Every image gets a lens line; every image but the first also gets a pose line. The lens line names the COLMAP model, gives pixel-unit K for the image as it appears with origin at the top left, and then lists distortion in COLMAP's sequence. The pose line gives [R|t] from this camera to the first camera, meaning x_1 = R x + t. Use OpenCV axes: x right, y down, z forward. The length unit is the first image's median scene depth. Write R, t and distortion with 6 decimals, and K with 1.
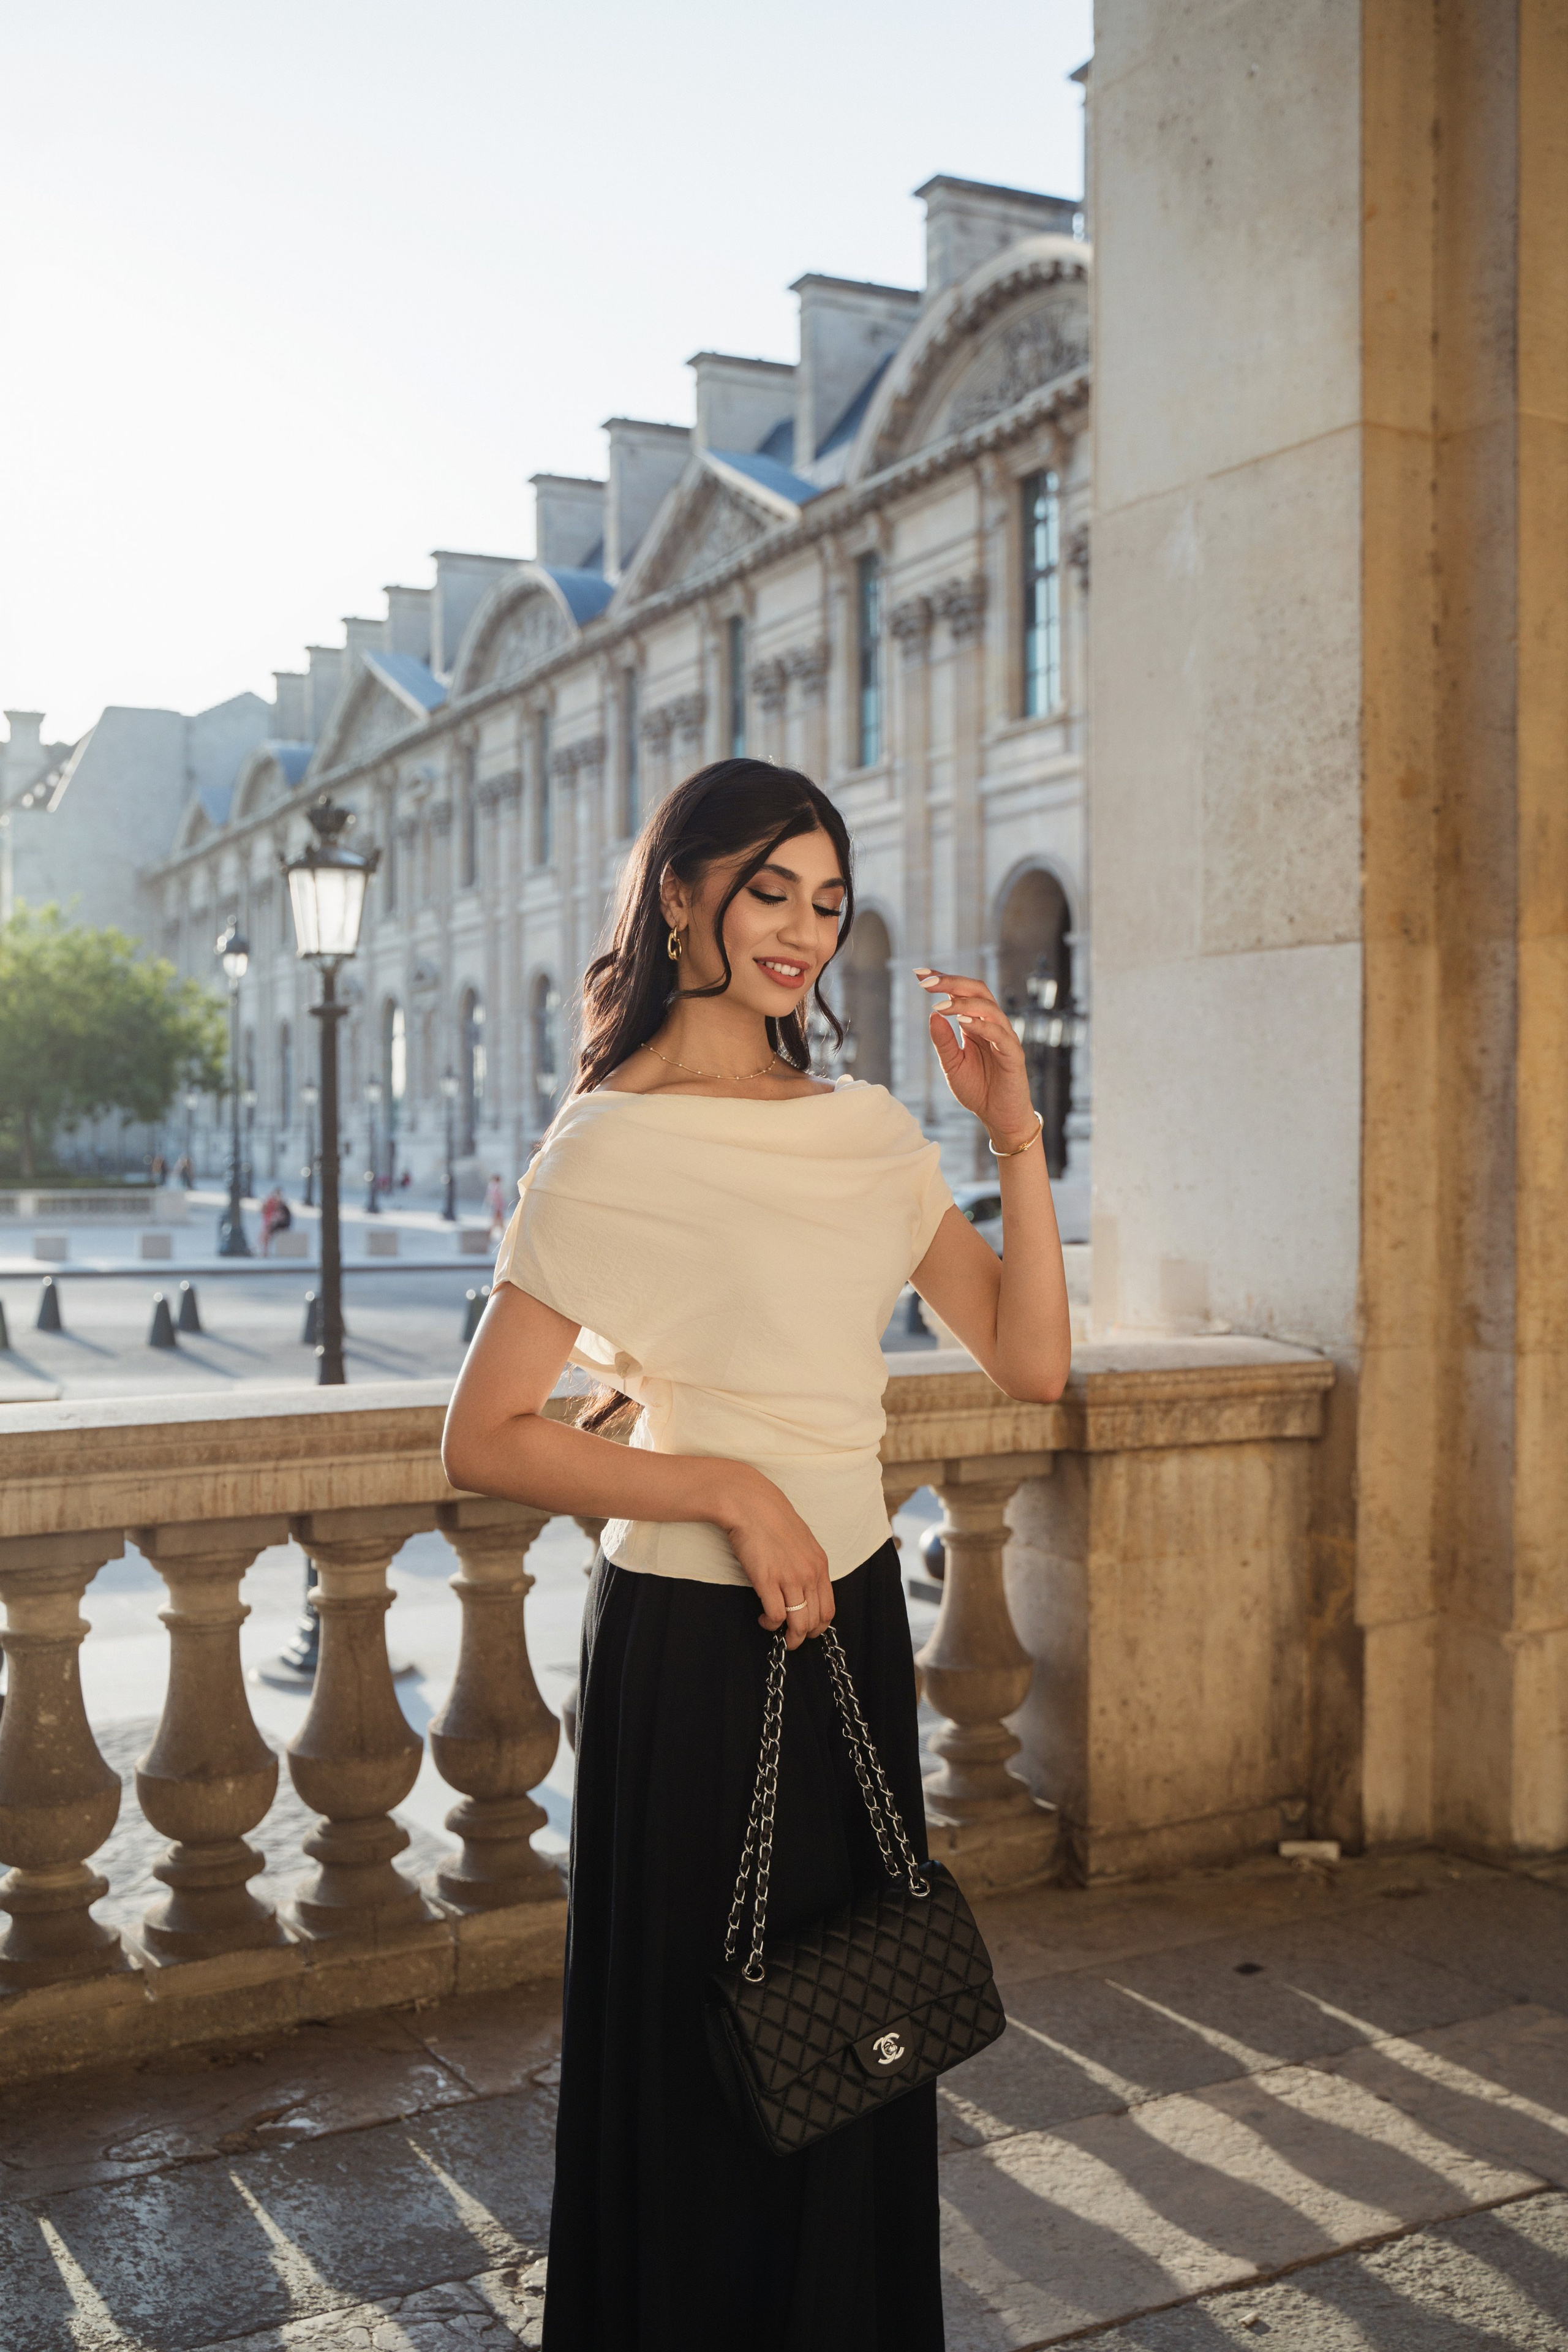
lens RADIAL K [[2386.9, 0, 784.0], [0, 2386.9, 1176.0], [0, 0, 1]] dist [-0.020393, 0.028497]
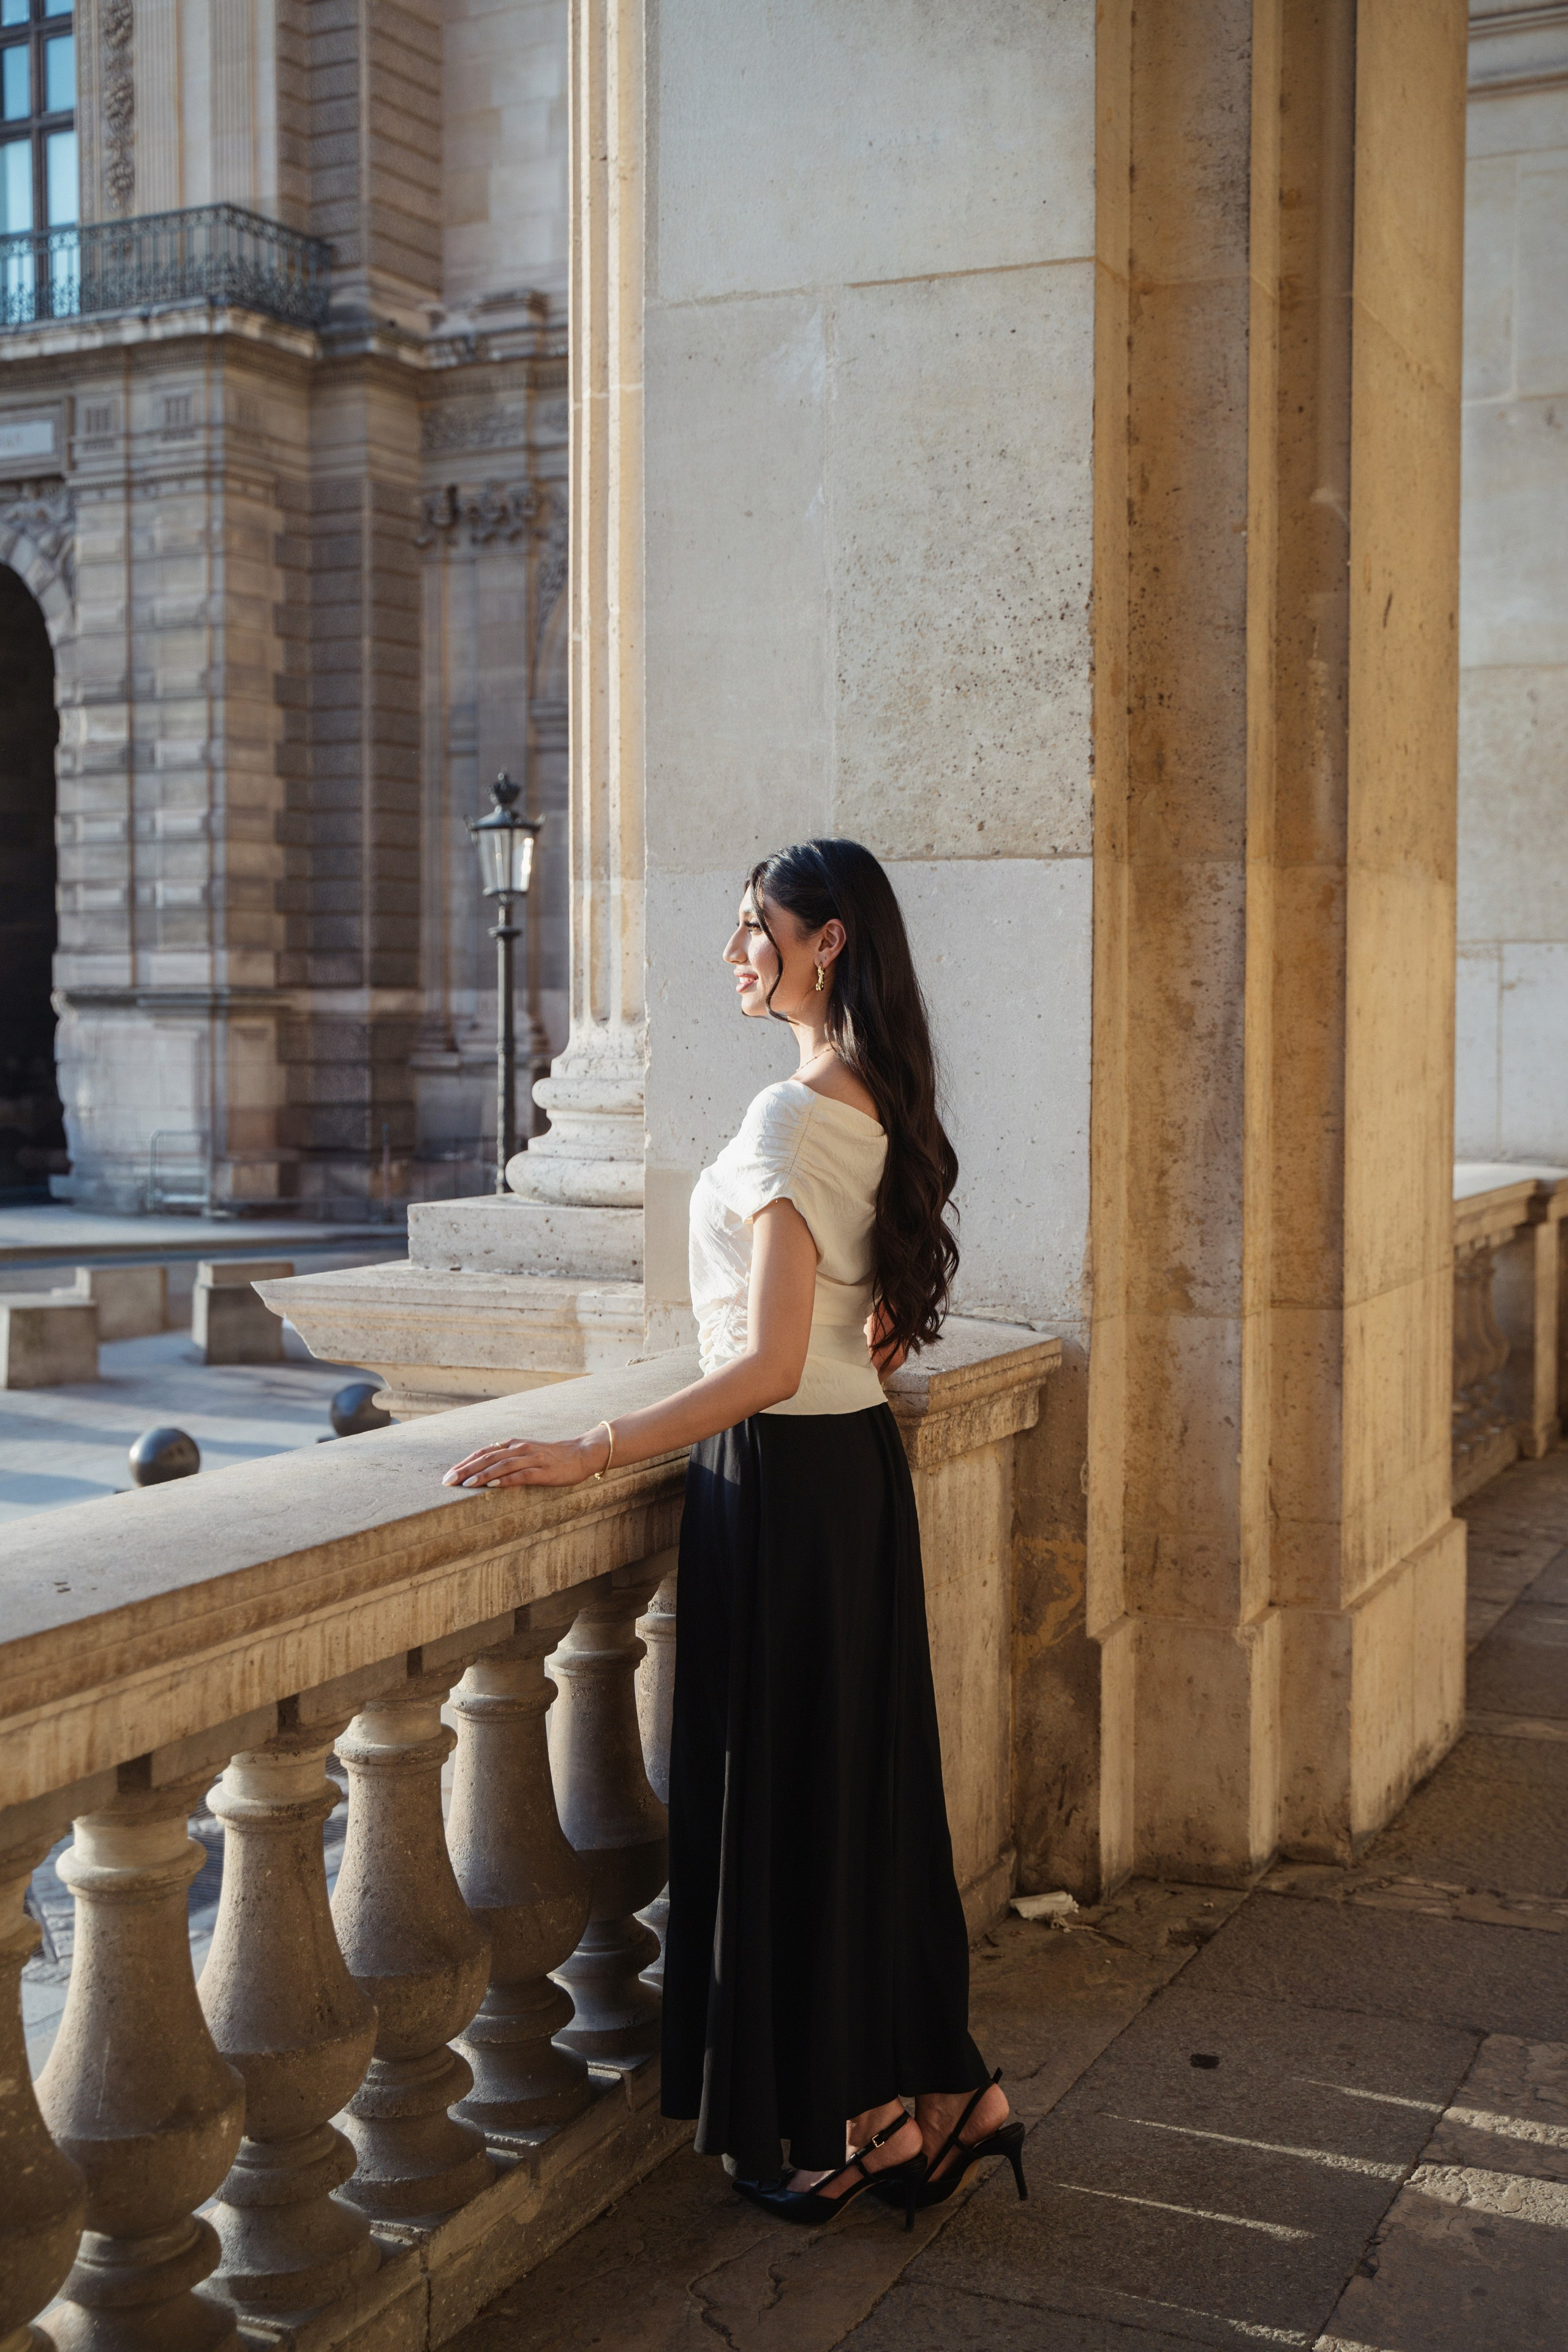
lens RADIAL K [[2760.8, 0, 783.9], [0, 2760.8, 1083.8], [0, 0, 1]] dist [0.020384, 0.058281]
pose [[0.813418, -0.012344, 0.581549, -0.438610], [0.005999, 0.999900, 0.012834, -0.028912], [-0.581649, -0.006951, 0.813410, 0.240935]]
